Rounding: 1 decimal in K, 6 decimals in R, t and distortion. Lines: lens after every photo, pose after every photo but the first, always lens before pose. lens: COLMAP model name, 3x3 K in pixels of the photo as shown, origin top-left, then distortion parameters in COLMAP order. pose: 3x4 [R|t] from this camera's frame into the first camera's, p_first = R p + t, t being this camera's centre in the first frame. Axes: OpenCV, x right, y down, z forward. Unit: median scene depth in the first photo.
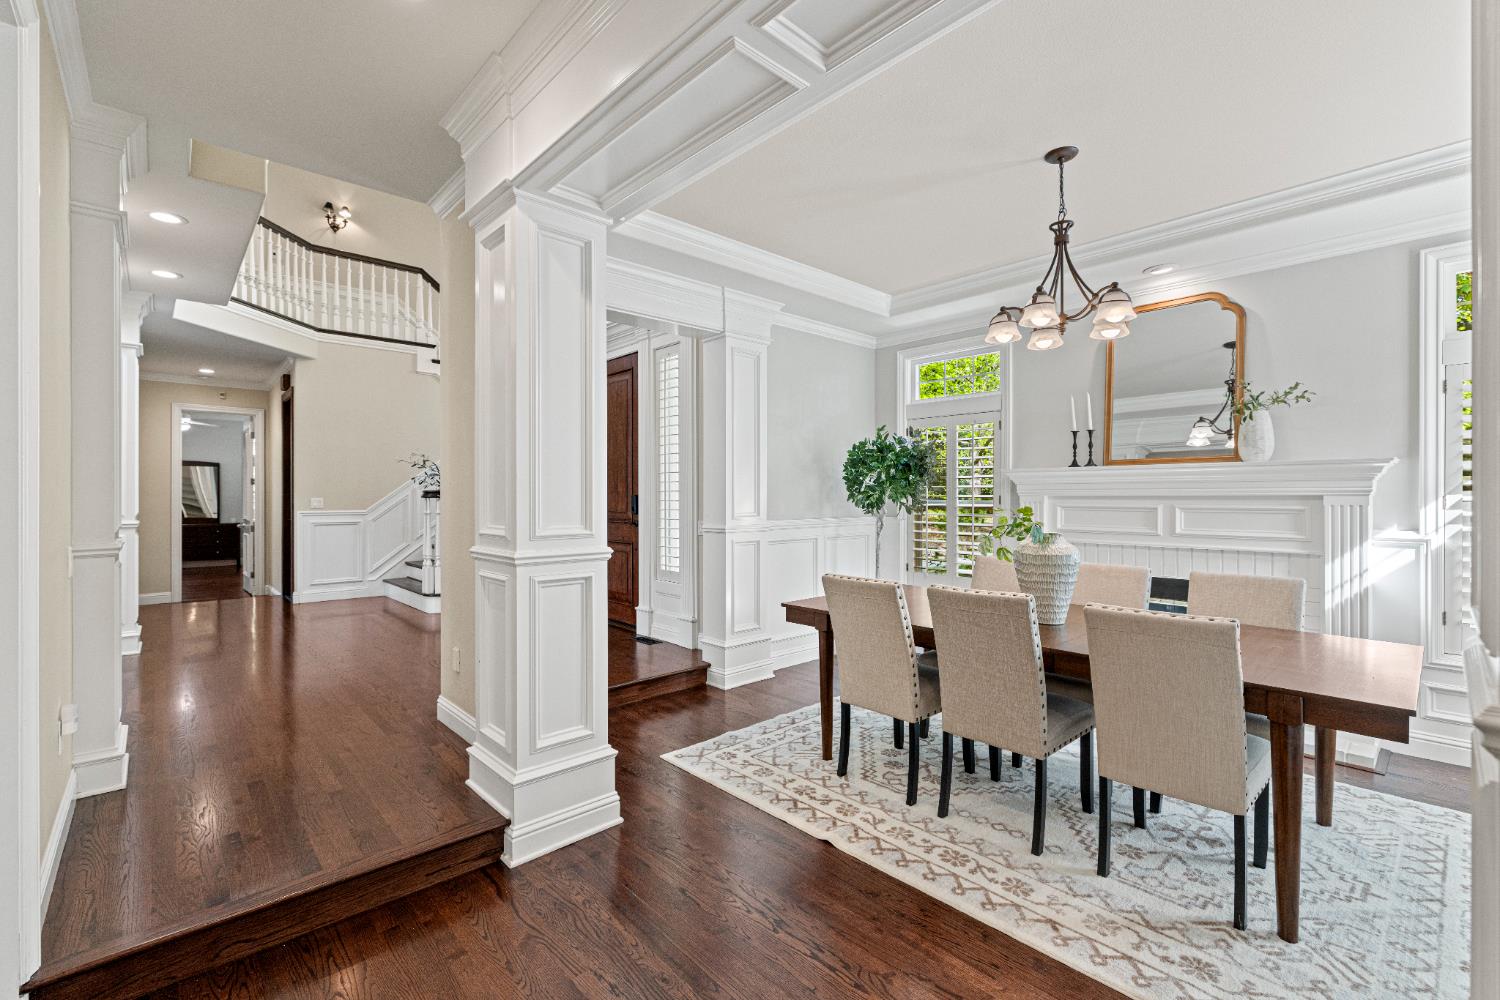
lens RADIAL K [[645.8, 0, 747.7], [0, 645.8, 495.6], [0, 0, 1]] dist [0.000831, 0.001593]
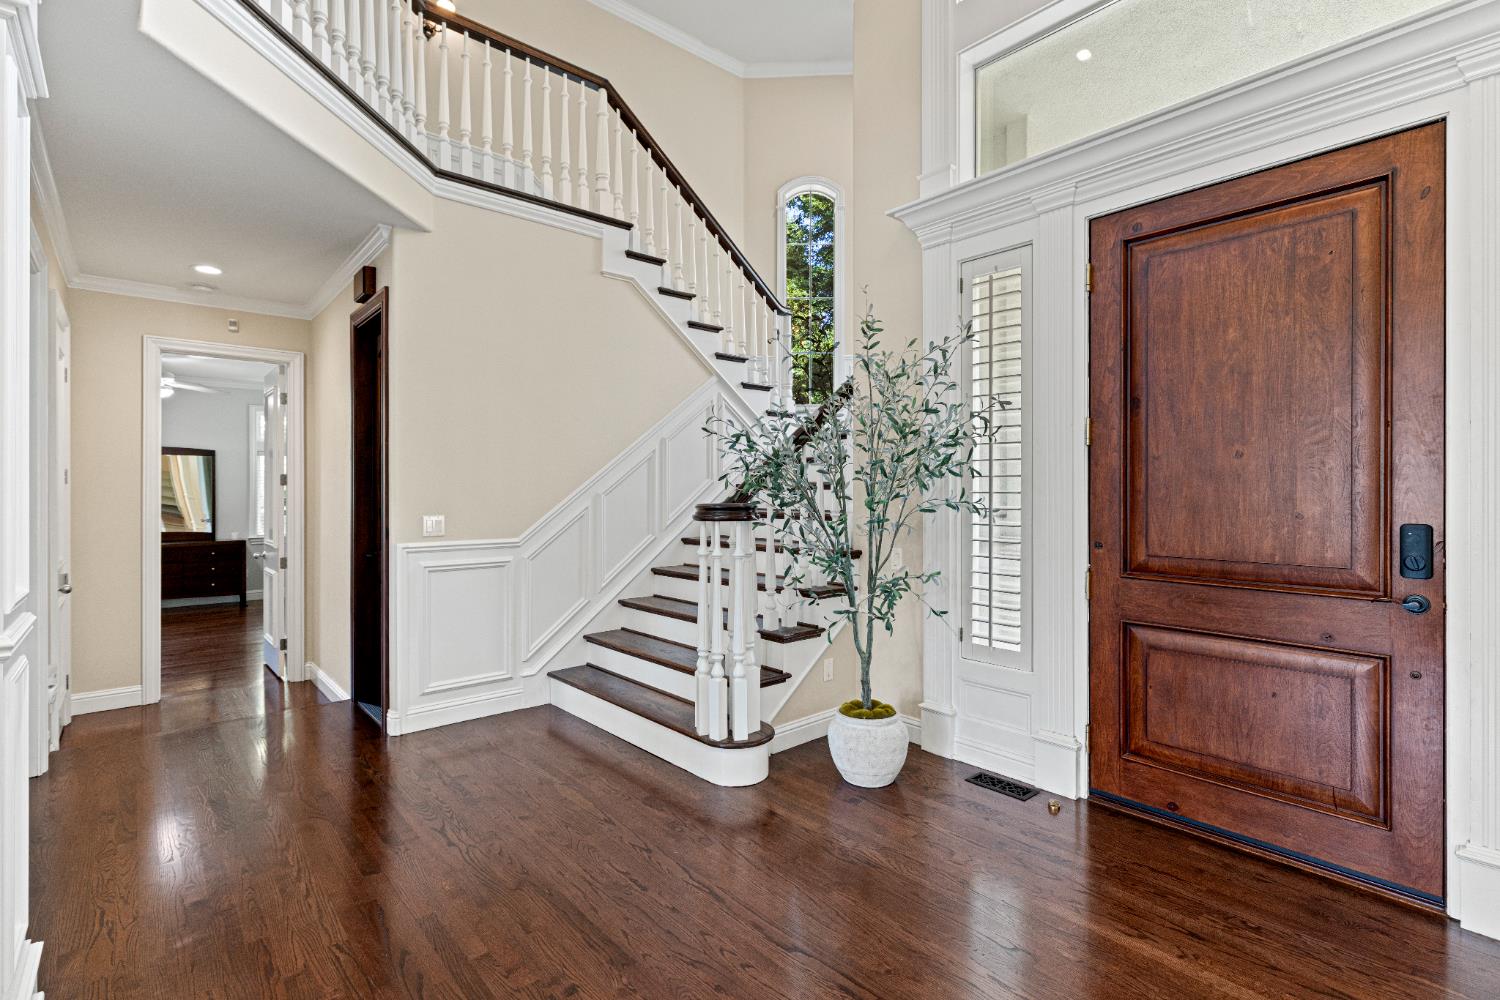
lens RADIAL K [[701.8, 0, 754.1], [0, 701.8, 492.9], [0, 0, 1]] dist [0.000352, -0.000547]
pose [[0.999879, 0.002076, -0.015446, -0.336764], [-0.002016, 0.999990, 0.003908, -0.013186], [0.015454, -0.003876, 0.999873, 0.382578]]
